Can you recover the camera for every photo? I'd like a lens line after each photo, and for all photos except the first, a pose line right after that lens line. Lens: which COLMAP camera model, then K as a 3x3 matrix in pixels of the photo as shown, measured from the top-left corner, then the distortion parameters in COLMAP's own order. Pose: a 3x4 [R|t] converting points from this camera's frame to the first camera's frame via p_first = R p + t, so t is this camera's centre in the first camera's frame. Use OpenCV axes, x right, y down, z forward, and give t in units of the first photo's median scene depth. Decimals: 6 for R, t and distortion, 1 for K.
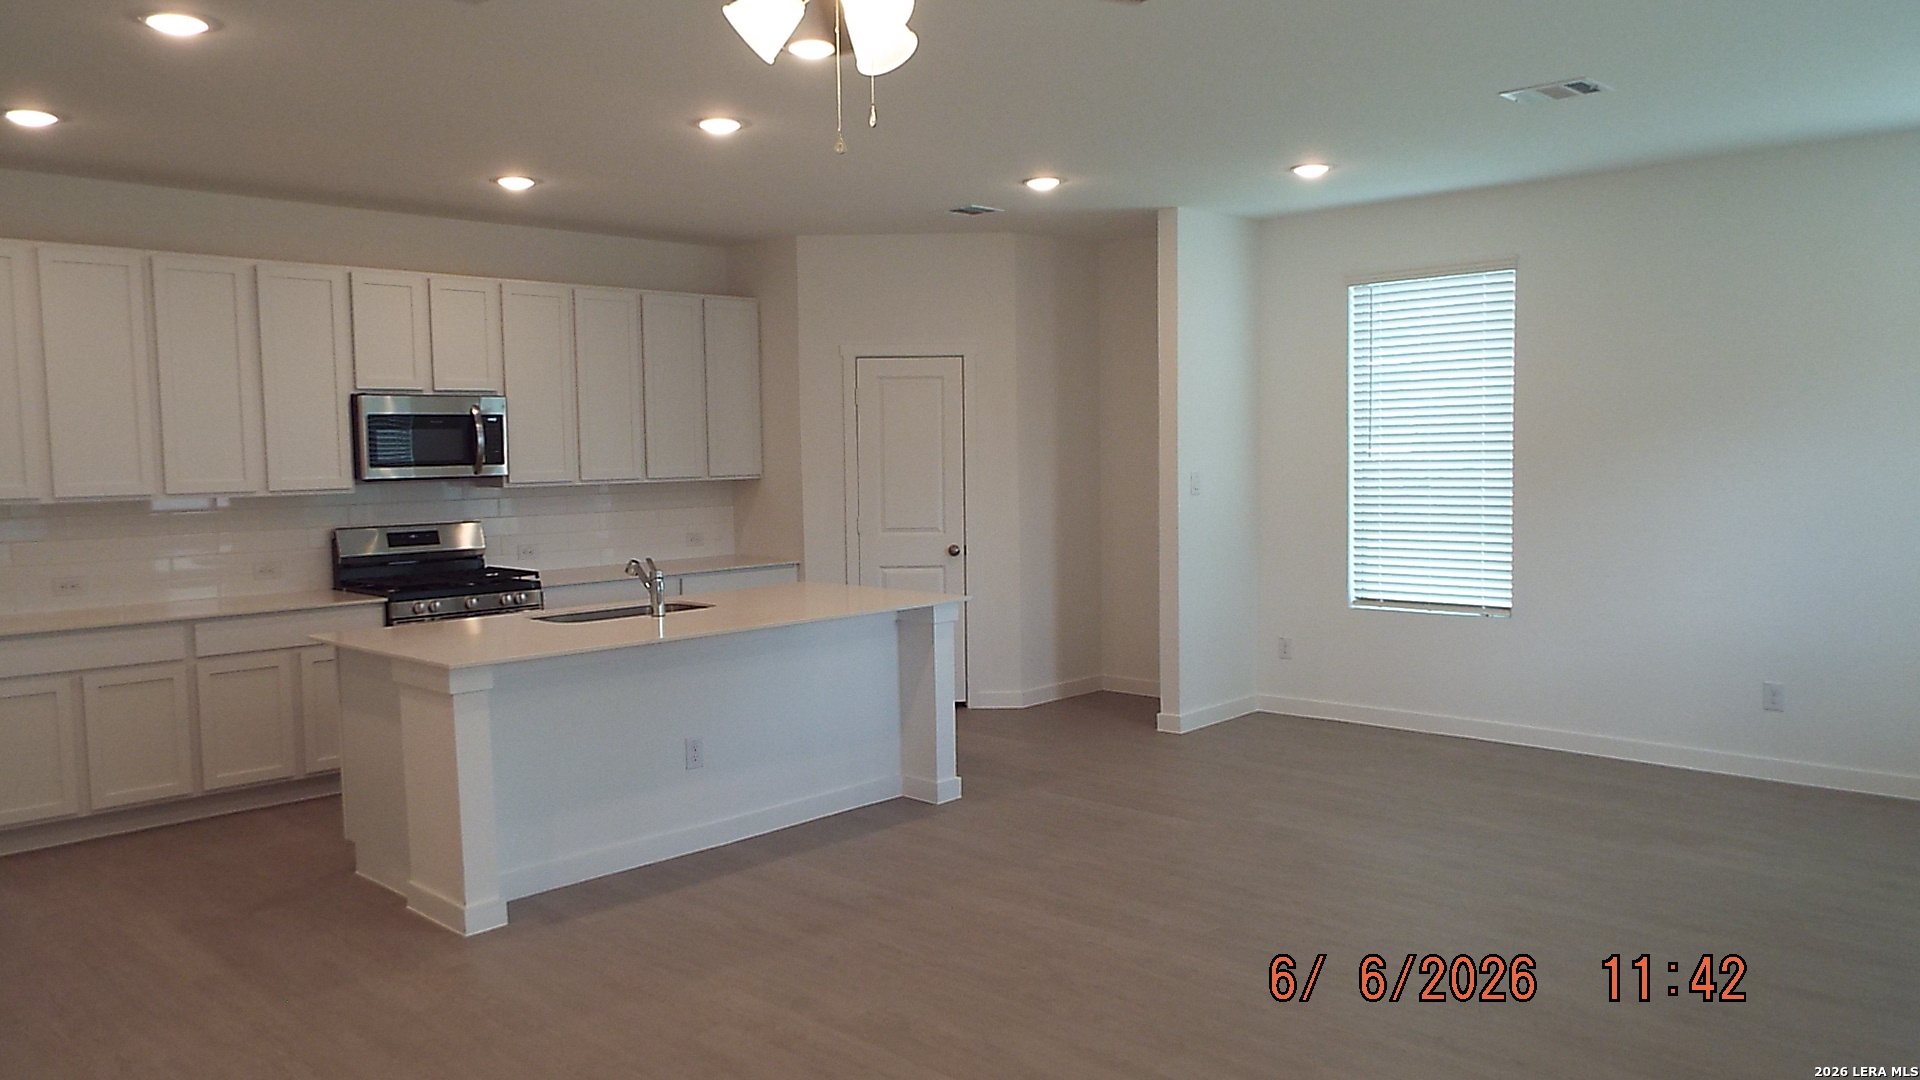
lens RADIAL K [[1411.2, 0, 953.2], [0, 1411.2, 565.0], [0, 0, 1]] dist [-0.001880, 0.004222]
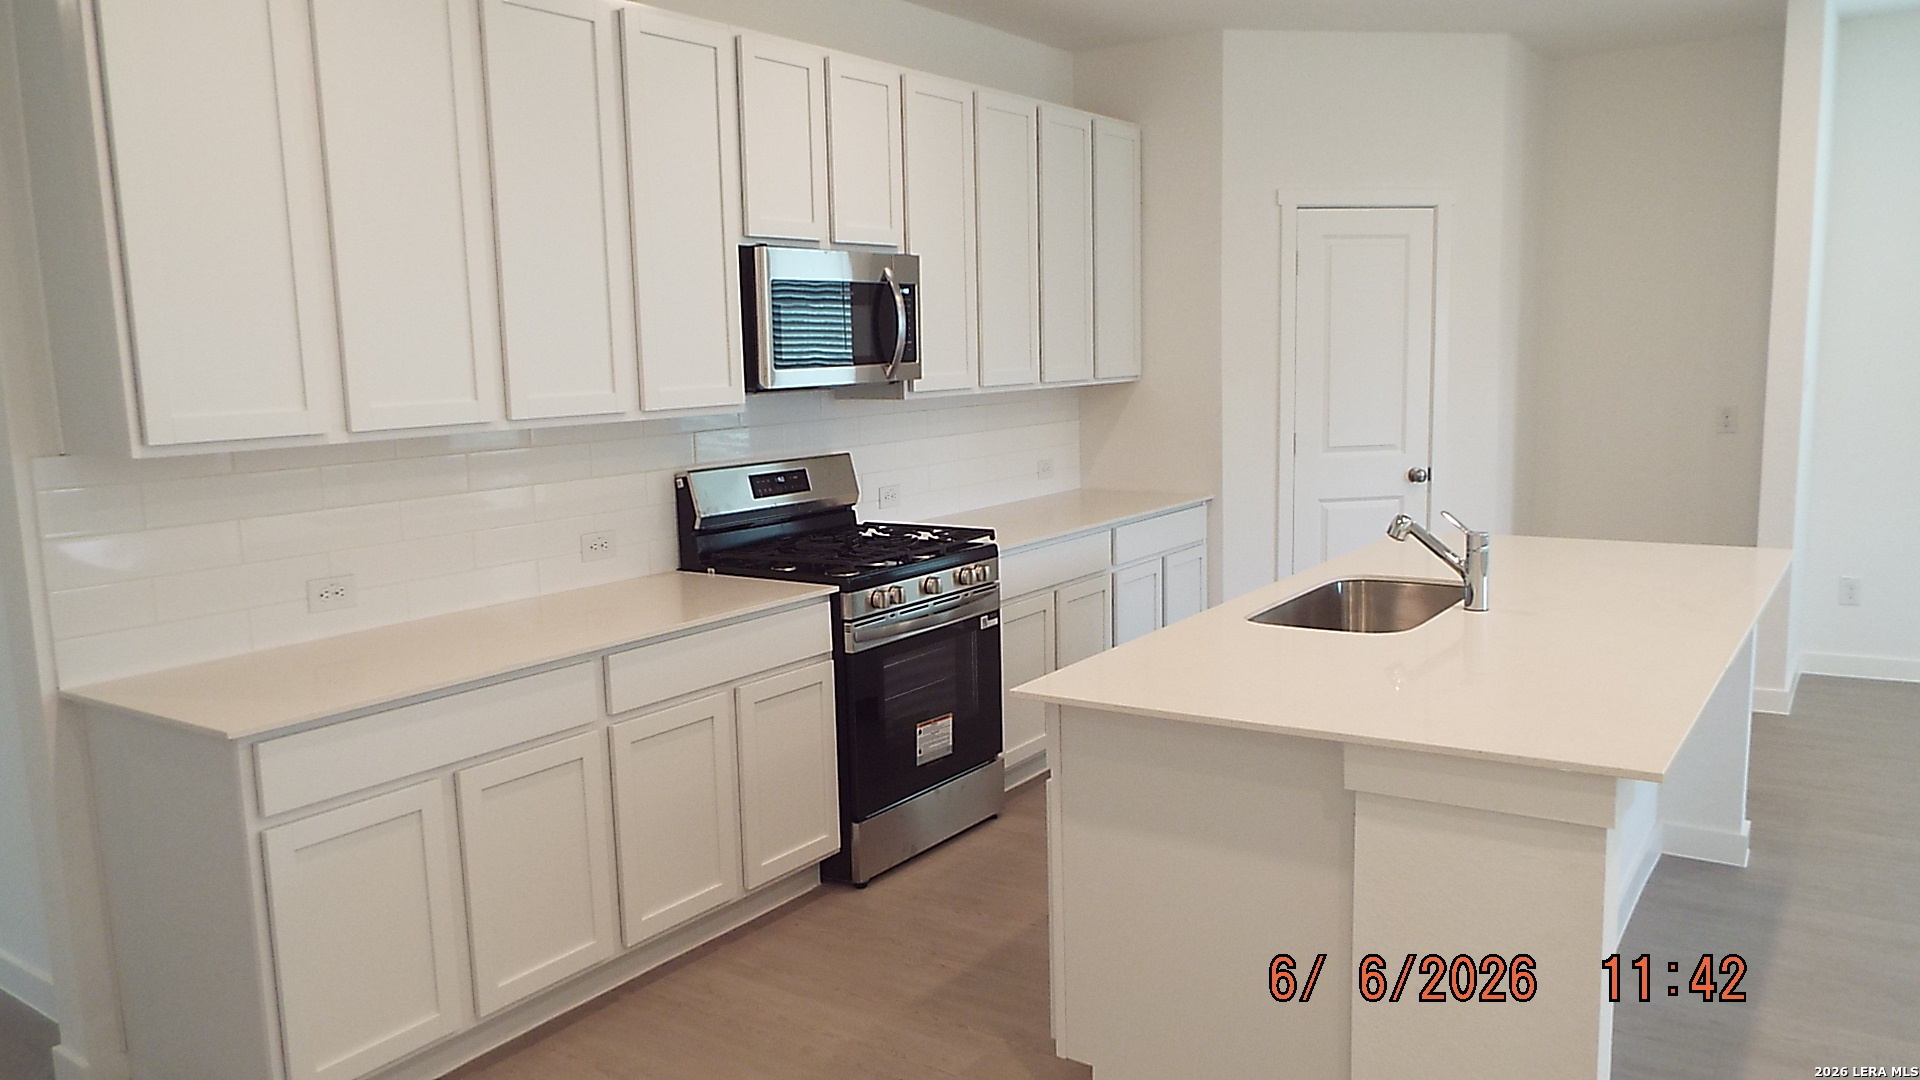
lens RADIAL K [[1411.2, 0, 953.2], [0, 1411.2, 565.0], [0, 0, 1]] dist [-0.001880, 0.004222]
pose [[0.985574, -0.038199, 0.164876, -0.424967], [0.027806, 0.997505, 0.064890, -0.021609], [-0.166943, -0.059369, 0.984177, 0.373876]]
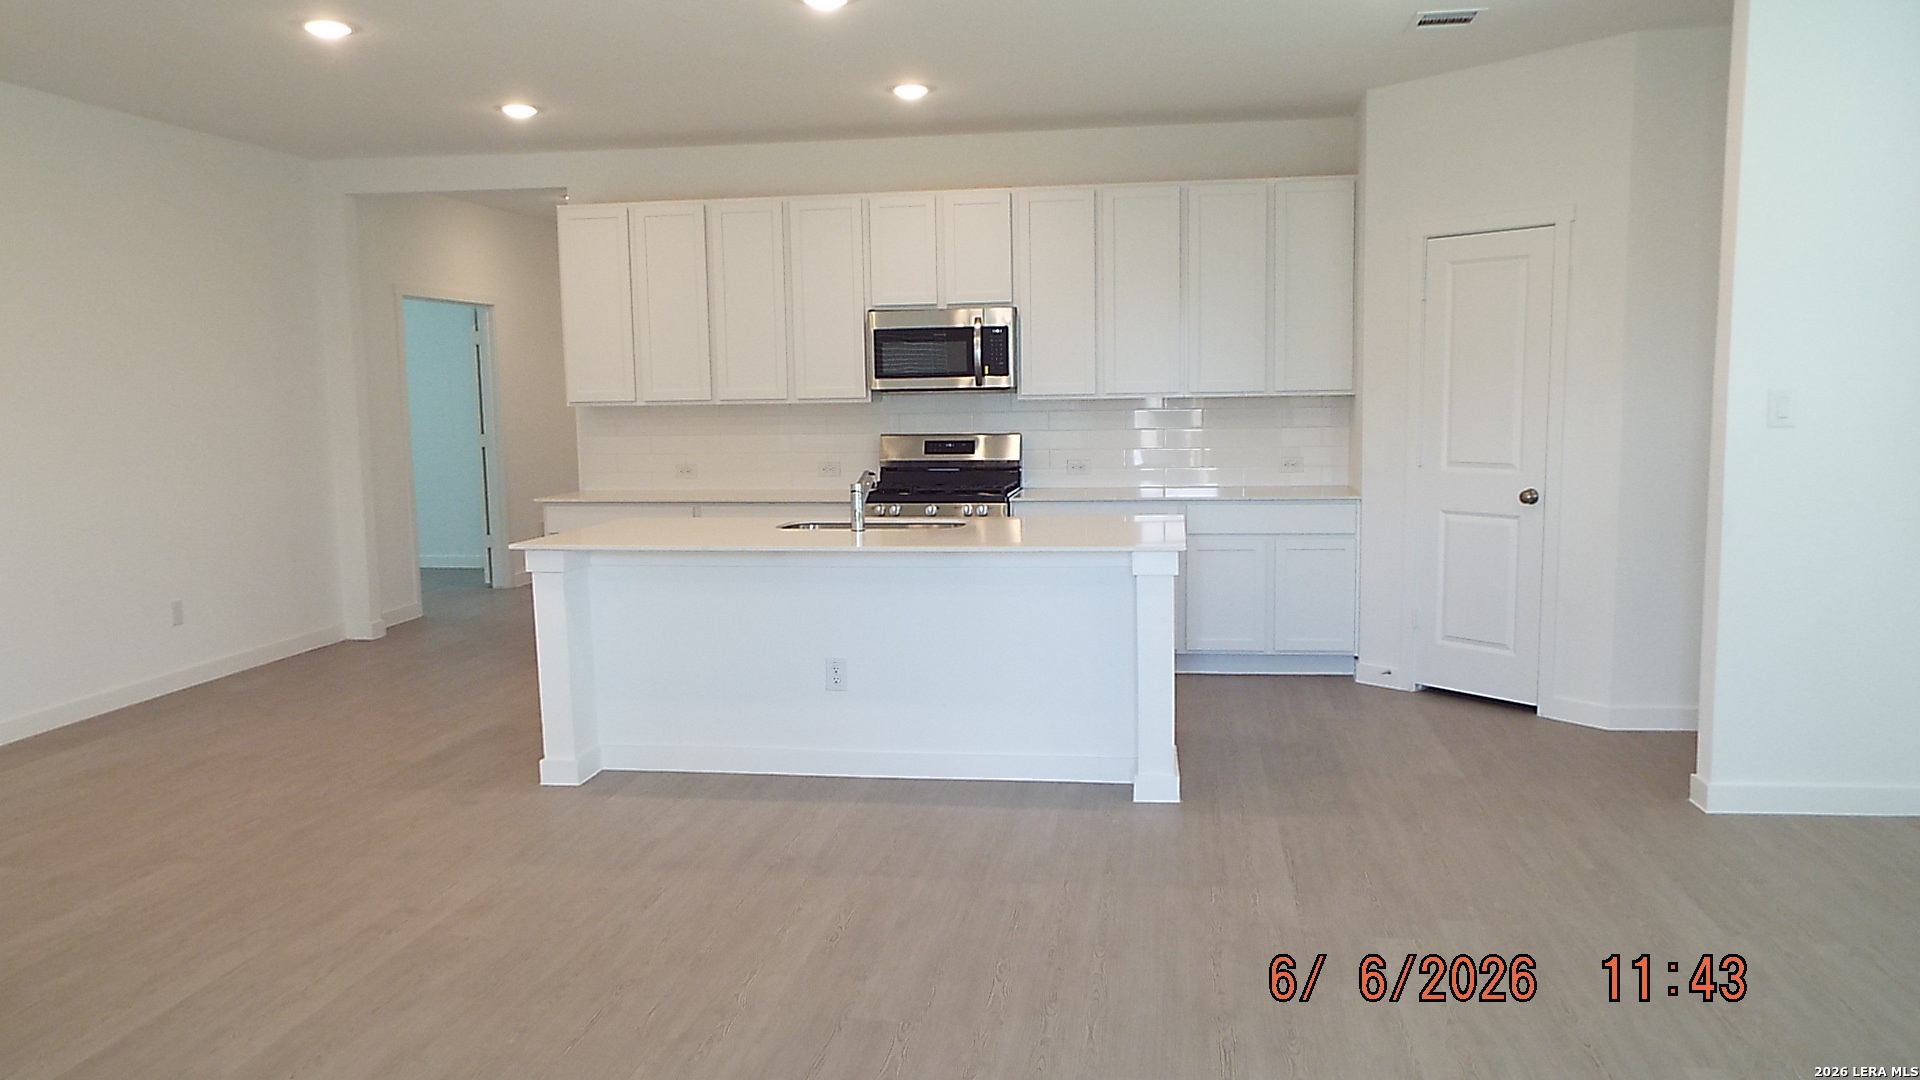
lens RADIAL K [[1476.2, 0, 929.6], [0, 1476.2, 511.9], [0, 0, 1]] dist [0.003617, 0.001528]
pose [[0.567809, 0.074928, -0.819743, 0.525359], [-0.063548, 0.996867, 0.047100, -0.022128], [0.820704, 0.025349, 0.570792, 0.375944]]
